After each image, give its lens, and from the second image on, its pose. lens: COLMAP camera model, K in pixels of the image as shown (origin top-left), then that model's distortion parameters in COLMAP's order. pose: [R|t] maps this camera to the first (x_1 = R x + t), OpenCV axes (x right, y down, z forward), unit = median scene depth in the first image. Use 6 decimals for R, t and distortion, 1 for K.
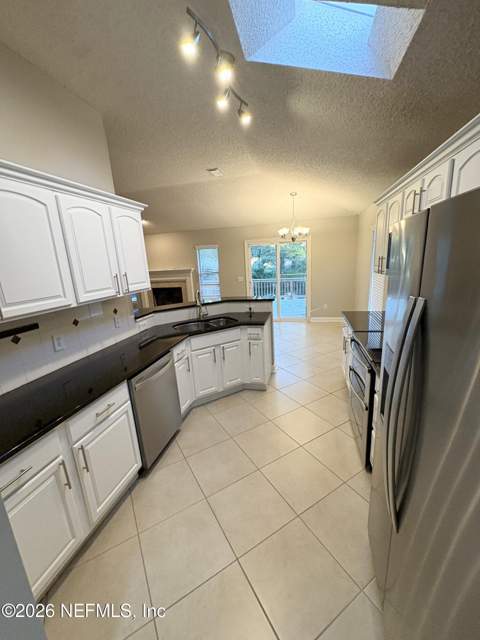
lens RADIAL K [[257.0, 0, 243.2], [0, 257.0, 320.9], [0, 0, 1]] dist [-0.000879, -0.000442]
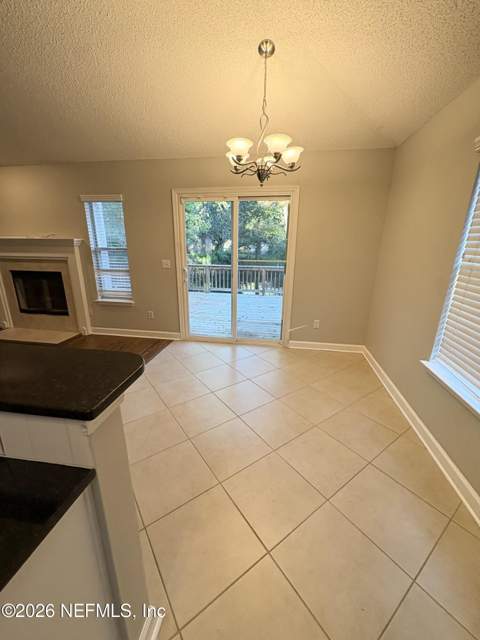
lens RADIAL K [[257.0, 0, 240.3], [0, 257.0, 320.4], [0, 0, 1]] dist [-0.000879, -0.000442]
pose [[0.995490, 0.042446, 0.084844, 0.141296], [-0.047158, 0.997409, 0.054329, -0.109085], [-0.082318, -0.058085, 0.994912, 0.600059]]
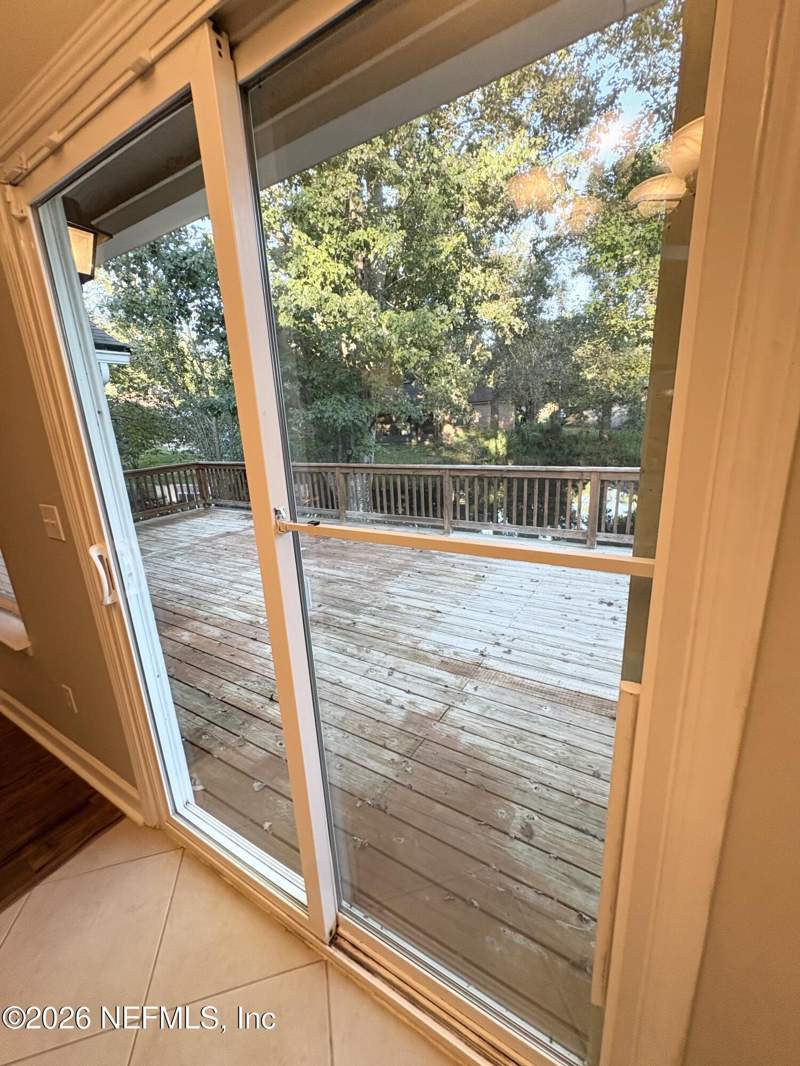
lens RADIAL K [[428.1, 0, 403.1], [0, 428.1, 533.2], [0, 0, 1]] dist [-0.000879, -0.000442]
pose [[0.954423, 0.084707, -0.286186, 0.284339], [-0.070931, 0.995783, 0.058187, -0.244018], [0.289907, -0.035235, 0.956406, 1.154635]]
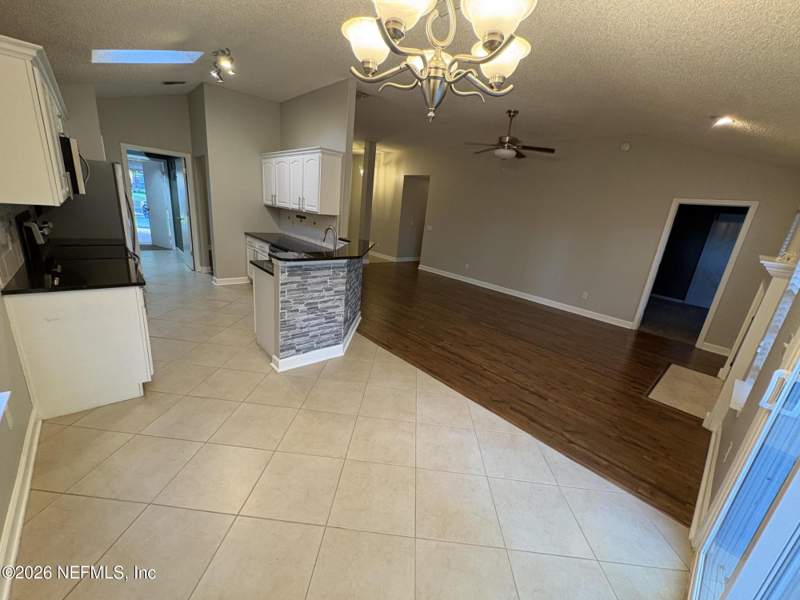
lens RADIAL K [[321.3, 0, 402.0], [0, 321.3, 300.3], [0, 0, 1]] dist [-0.000879, -0.000442]
pose [[-0.560372, 0.230750, -0.795448, 0.422993], [-0.257213, 0.864436, 0.431962, -0.293949], [0.787289, 0.446659, -0.425054, 1.177980]]
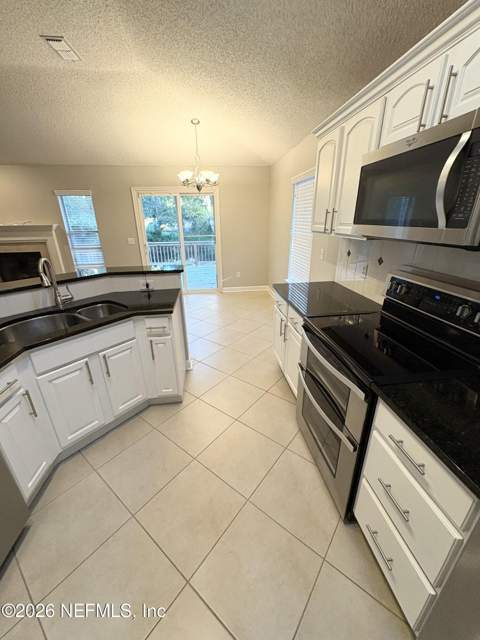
lens RADIAL K [[257.0, 0, 242.1], [0, 257.0, 319.9], [0, 0, 1]] dist [-0.000879, -0.000442]
pose [[0.932082, -0.091288, 0.350557, 0.010796], [0.045822, 0.989665, 0.135883, -0.027797], [-0.359338, -0.110591, 0.926631, 0.209535]]
